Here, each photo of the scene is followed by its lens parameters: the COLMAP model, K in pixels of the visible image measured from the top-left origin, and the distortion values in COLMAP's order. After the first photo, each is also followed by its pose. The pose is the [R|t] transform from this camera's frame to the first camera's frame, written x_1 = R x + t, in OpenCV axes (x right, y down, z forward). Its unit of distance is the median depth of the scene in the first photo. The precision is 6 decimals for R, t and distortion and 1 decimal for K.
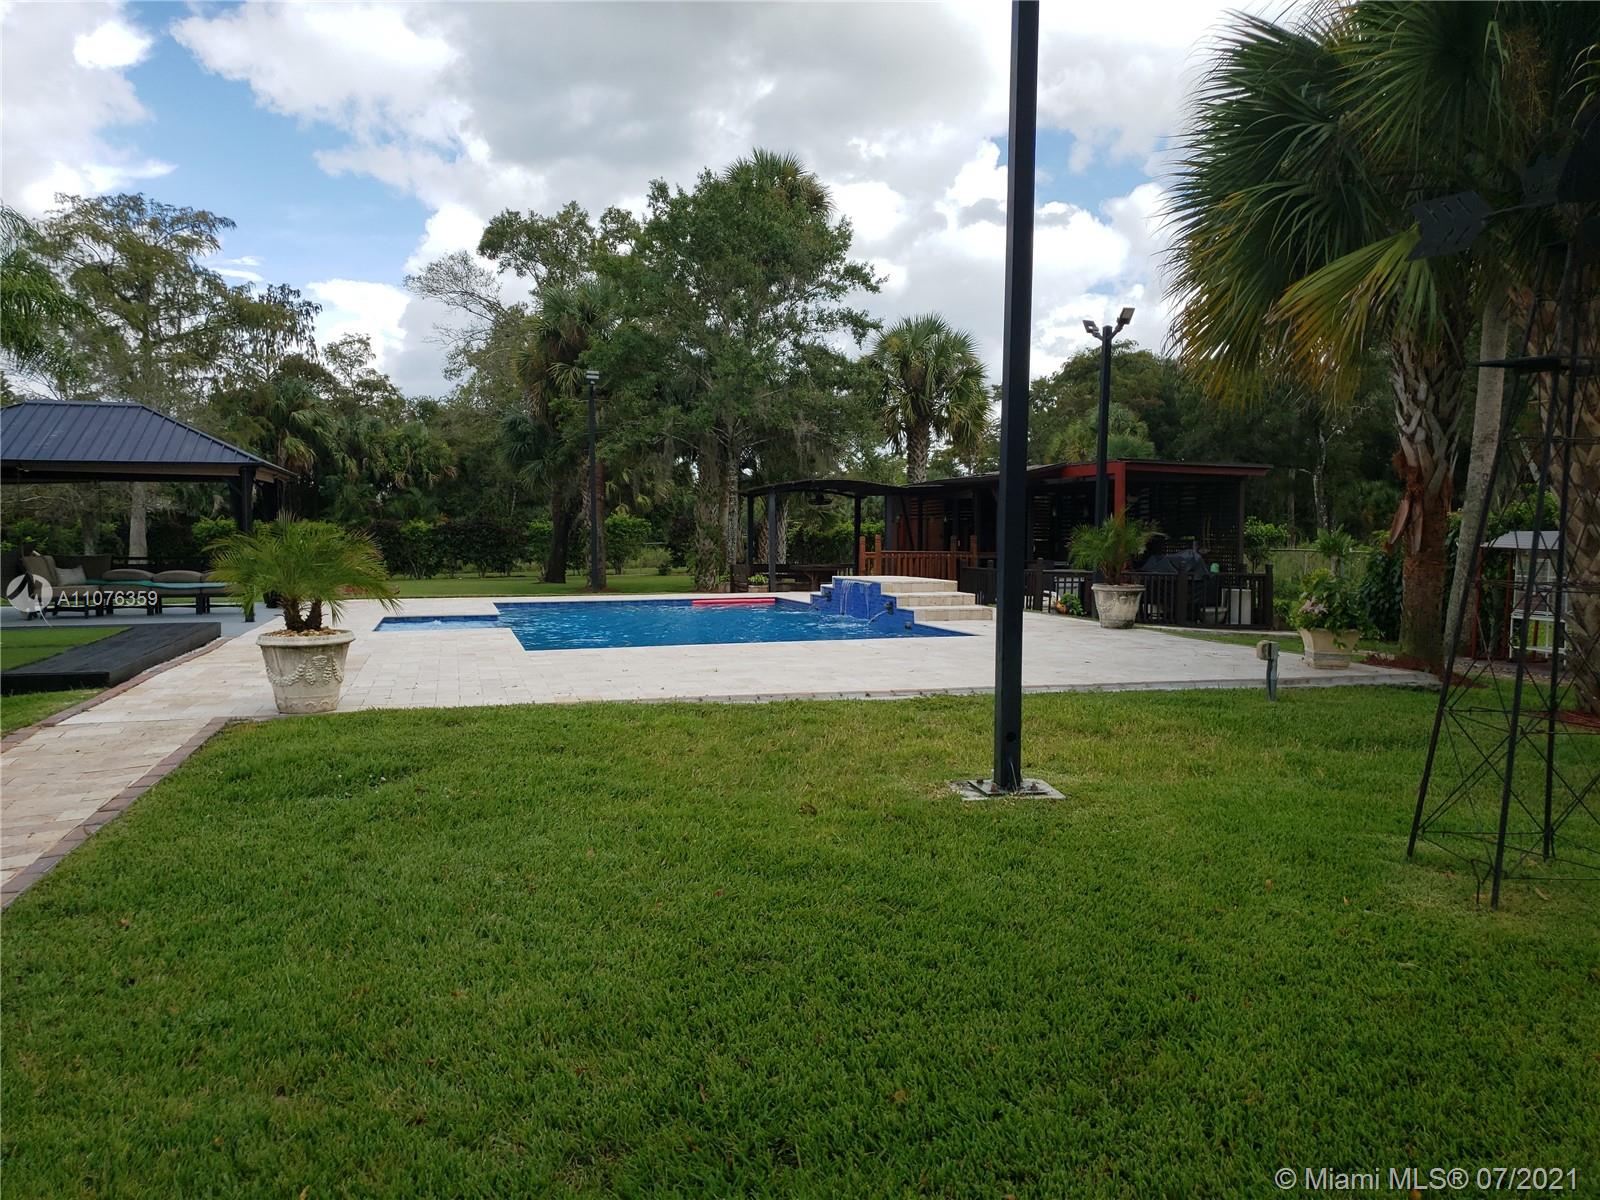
lens RADIAL K [[1252.5, 0, 843.7], [0, 1252.5, 638.3], [0, 0, 1]] dist [0.045724, -0.045912]
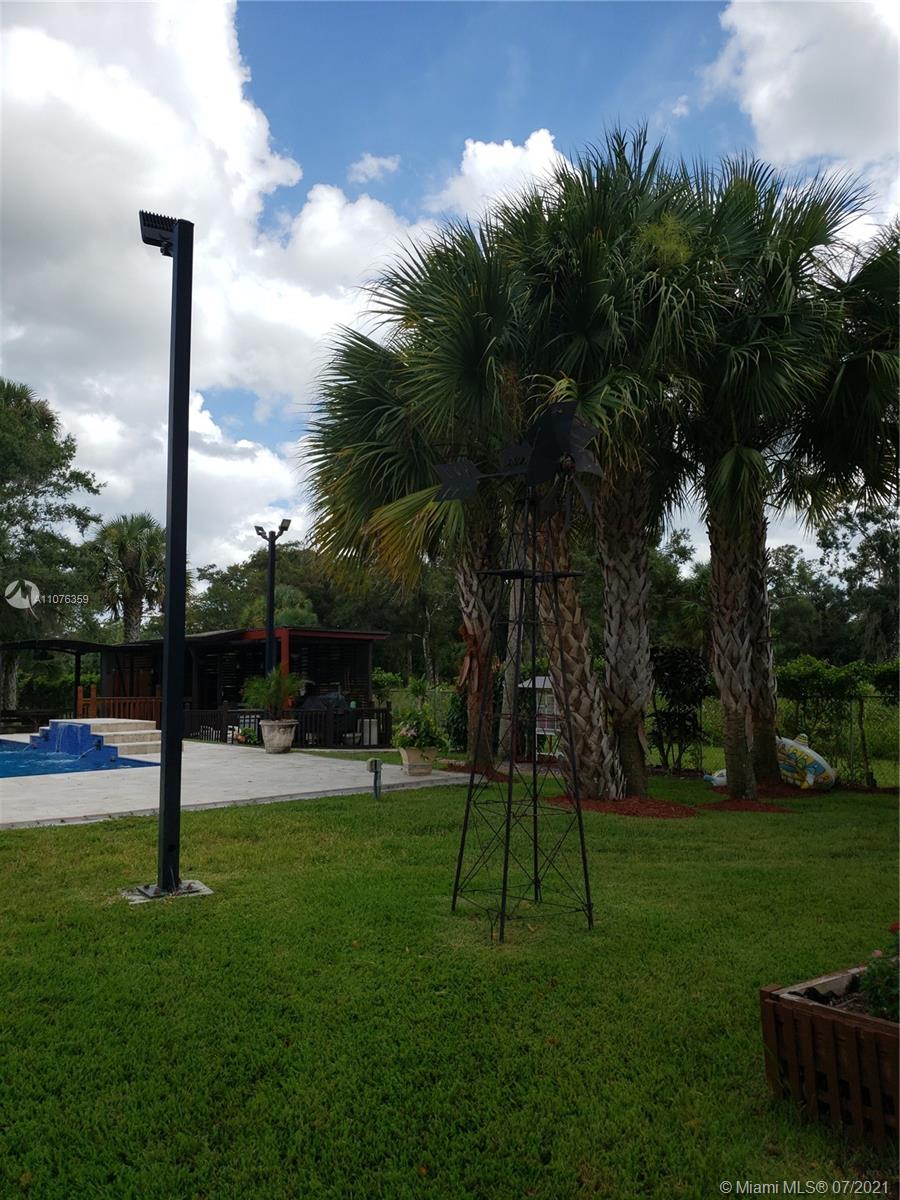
lens RADIAL K [[939.4, 0, 493.6], [0, 939.4, 593.6], [0, 0, 1]] dist [0.045724, -0.045912]
pose [[0.916106, 0.025104, 0.400149, 0.031004], [0.044826, 0.985368, -0.164443, -0.000534], [-0.398422, 0.168584, 0.901576, -0.018024]]
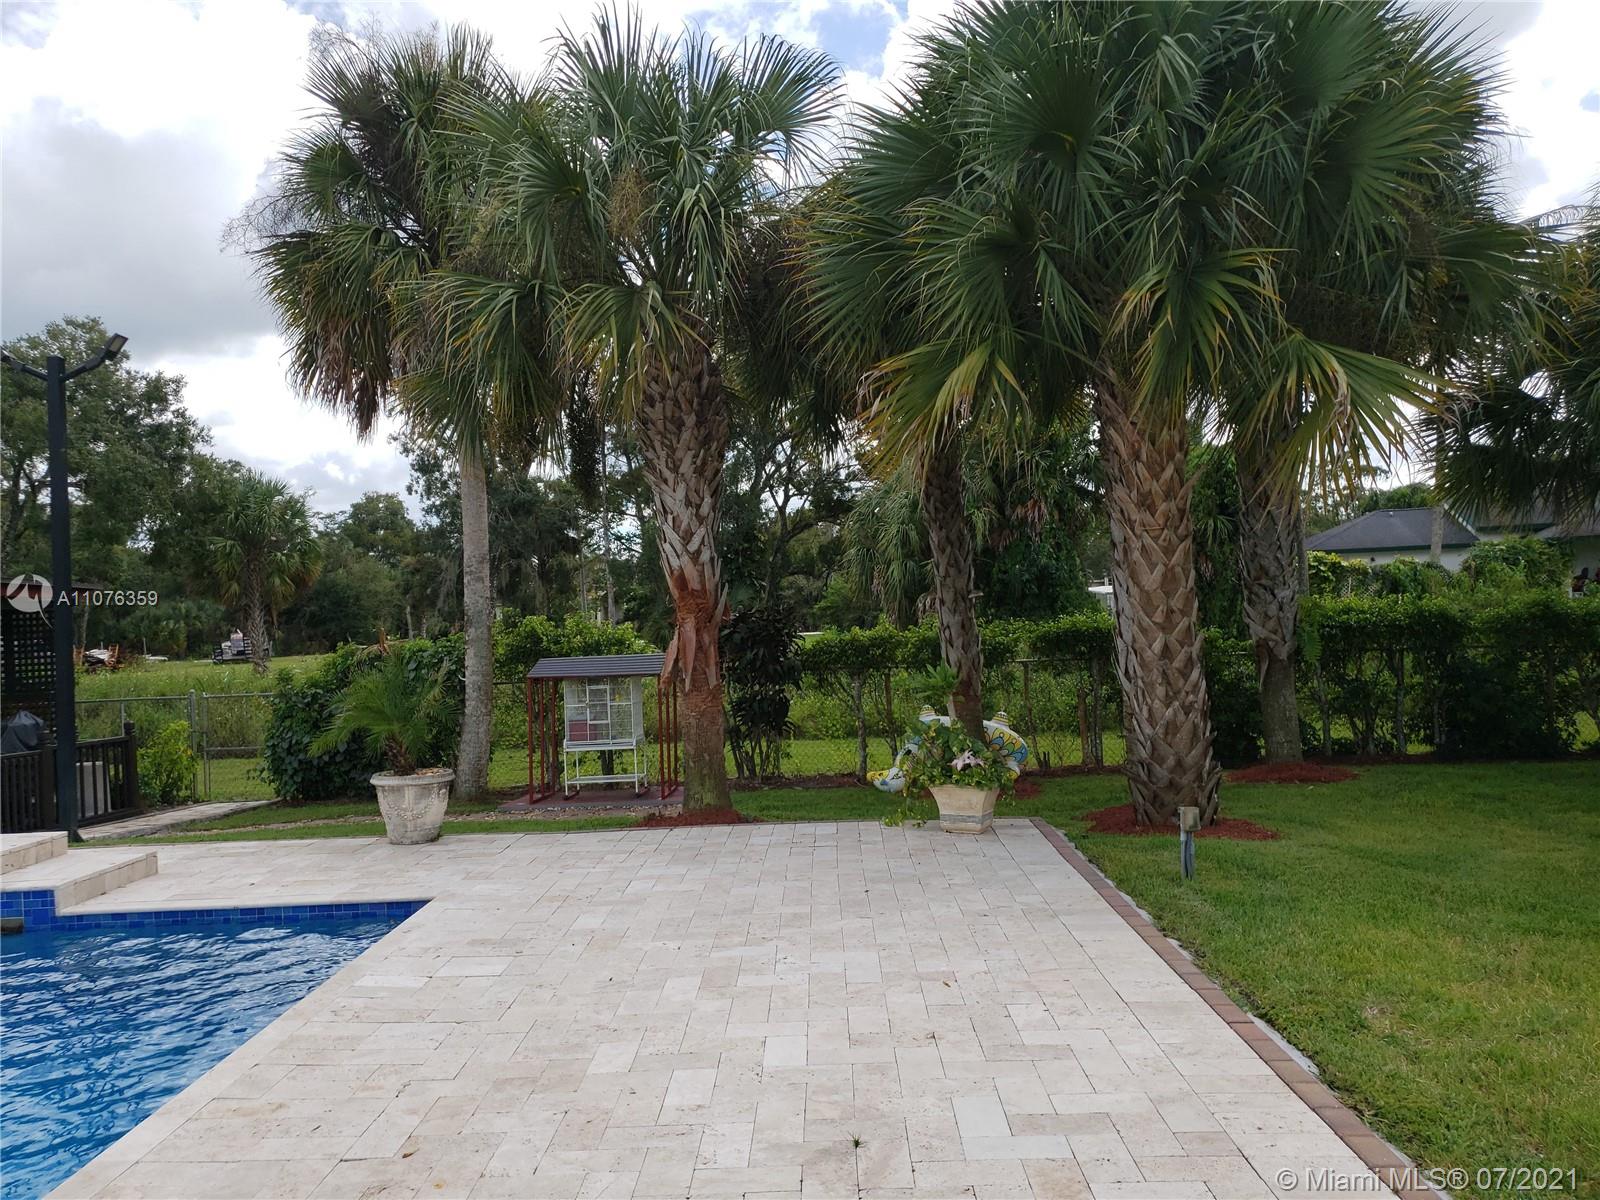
lens RADIAL K [[1252.5, 0, 785.1], [0, 1252.5, 597.8], [0, 0, 1]] dist [0.045724, -0.045912]
pose [[0.319489, -0.001746, 0.947588, -0.360974], [0.123448, 0.991553, -0.039795, -0.090316], [-0.939515, 0.129692, 0.317006, 0.682297]]
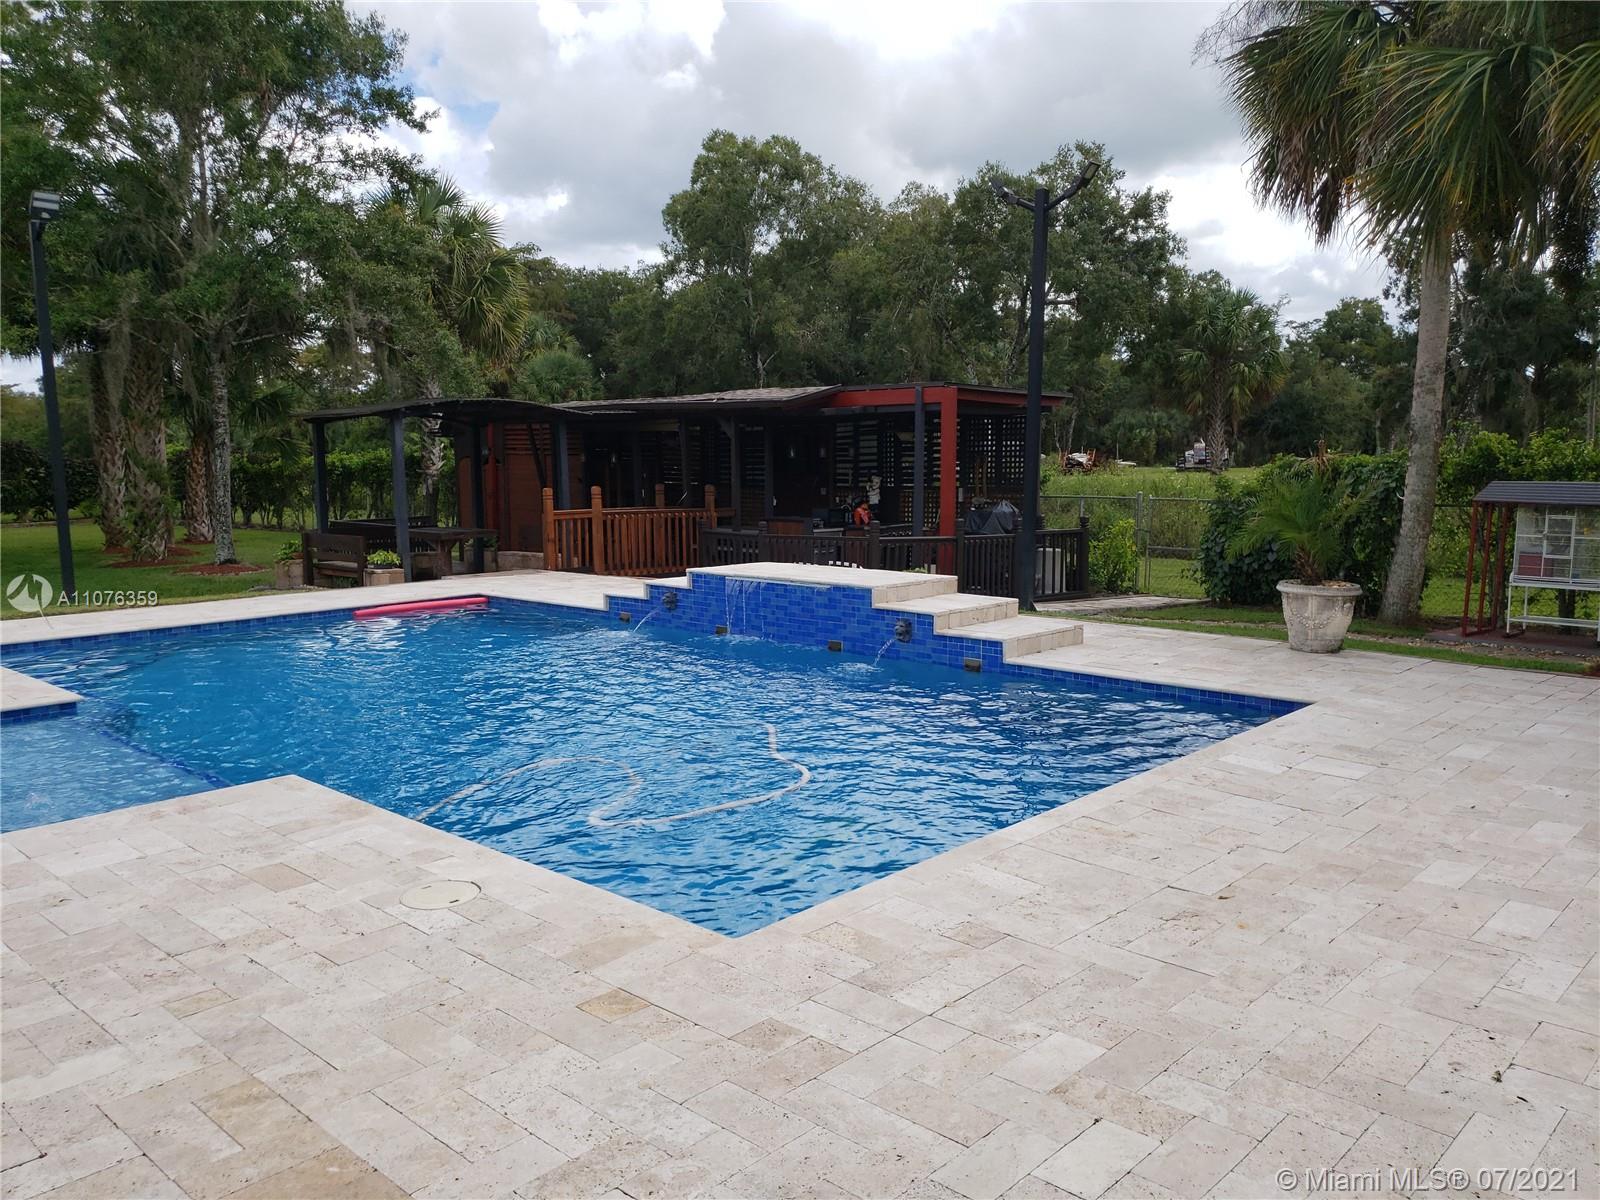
lens RADIAL K [[1252.5, 0, 799.9], [0, 1252.5, 600.0], [0, 0, 1]] dist [0.045724, -0.045912]
pose [[0.864792, -0.062288, 0.498251, -0.369855], [0.045617, 0.997919, 0.045578, -0.083678], [-0.500053, -0.016687, 0.865834, 0.642796]]
